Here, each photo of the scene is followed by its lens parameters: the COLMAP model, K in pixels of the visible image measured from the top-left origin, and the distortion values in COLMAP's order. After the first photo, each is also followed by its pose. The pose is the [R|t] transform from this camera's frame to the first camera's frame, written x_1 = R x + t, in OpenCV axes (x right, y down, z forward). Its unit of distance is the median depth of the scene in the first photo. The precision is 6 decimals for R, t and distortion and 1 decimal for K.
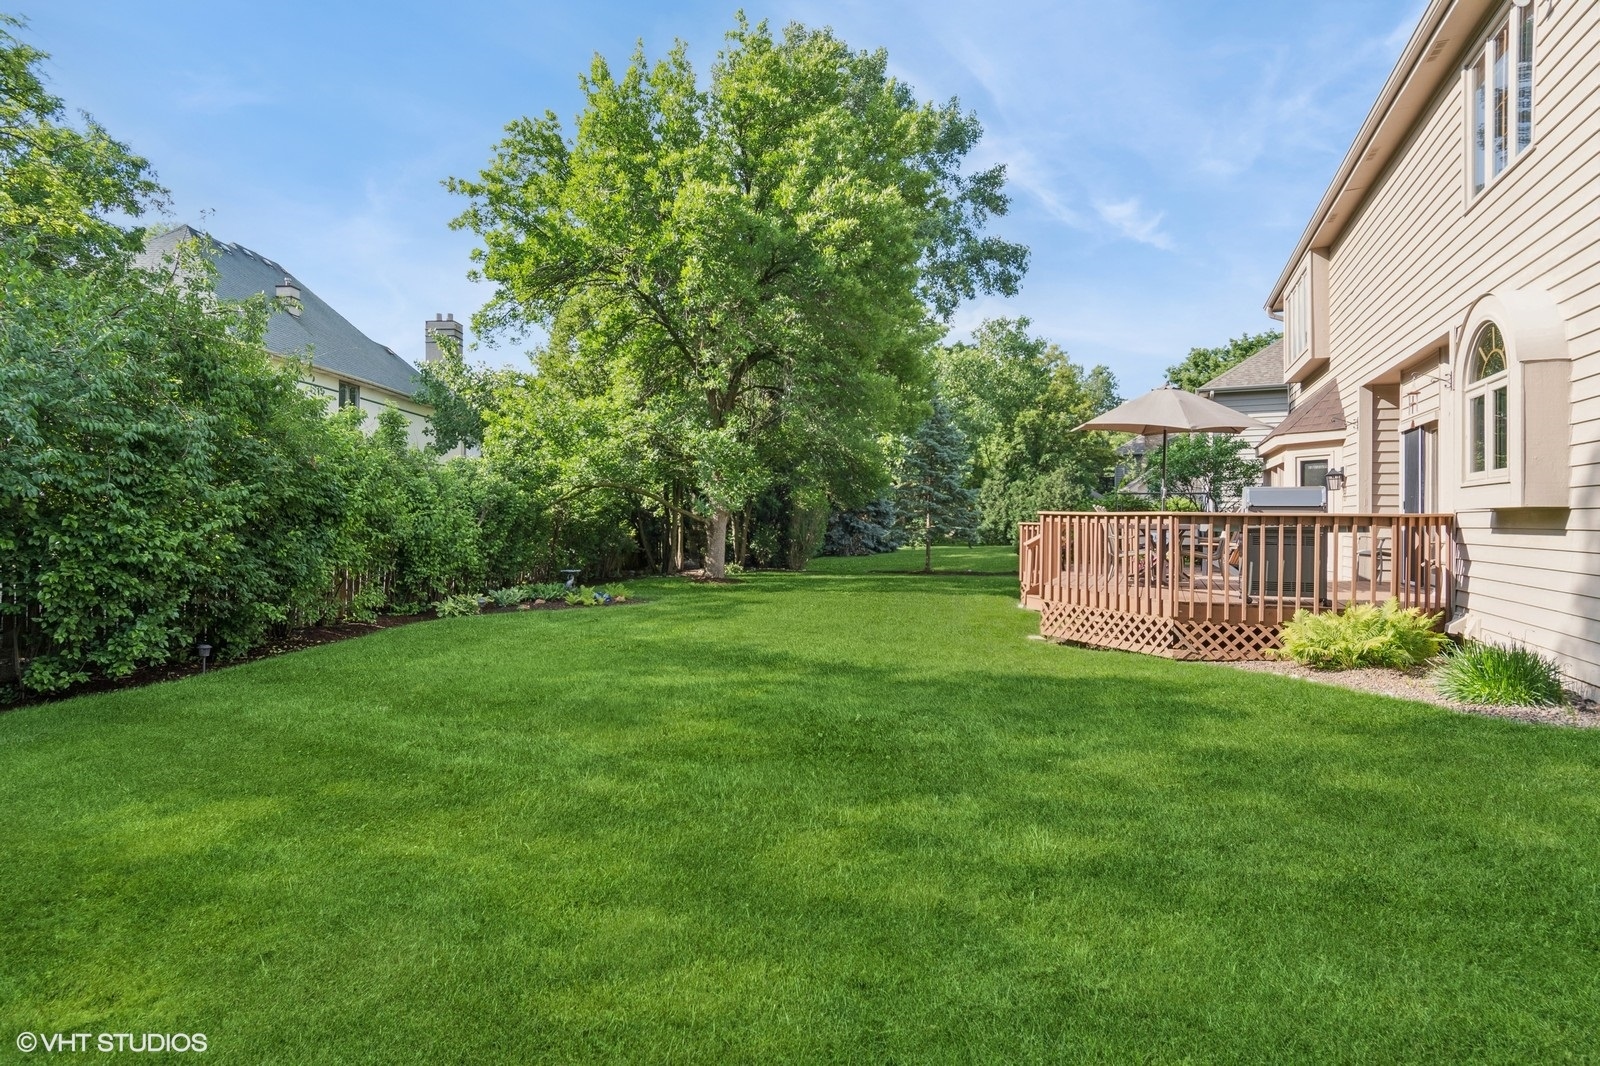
lens RADIAL K [[852.7, 0, 800.0], [0, 852.7, 533.0], [0, 0, 1]] dist [0.002959, 0.000552]
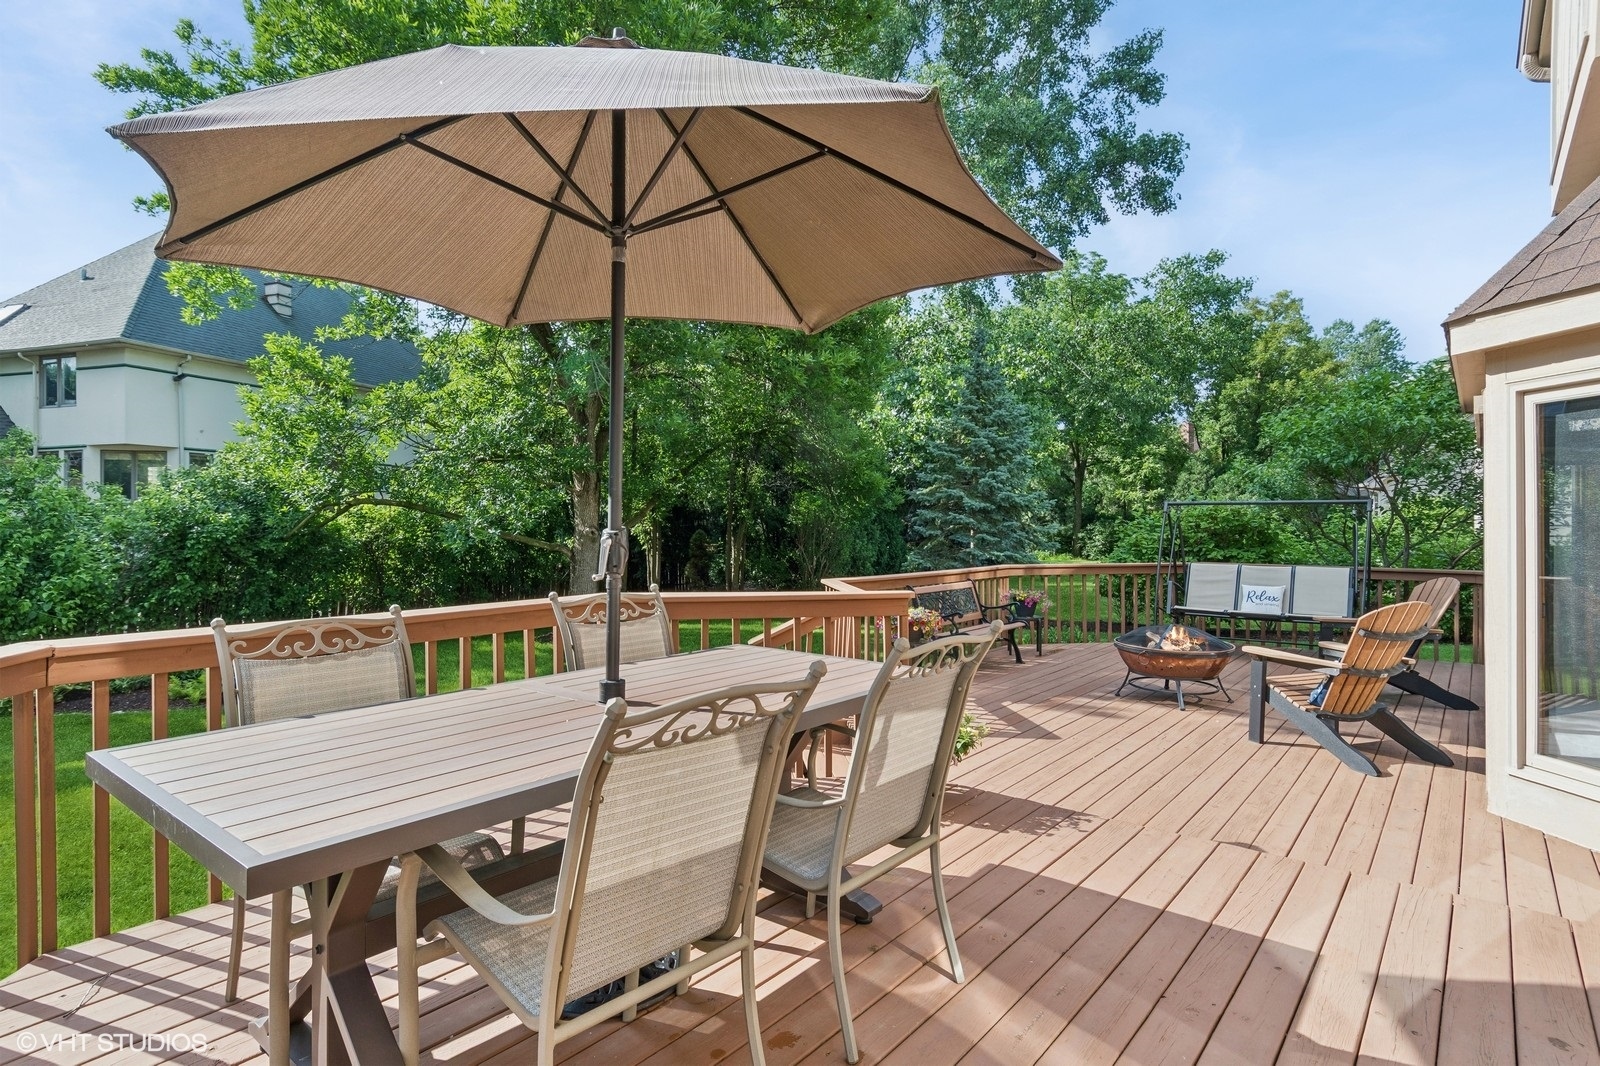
lens RADIAL K [[852.7, 0, 800.0], [0, 852.7, 533.0], [0, 0, 1]] dist [0.002959, 0.000552]
pose [[0.957043, -0.006783, -0.289867, 0.162740], [0.006622, 0.999977, -0.001537, -0.015141], [0.289870, -0.000449, 0.957066, 0.242240]]
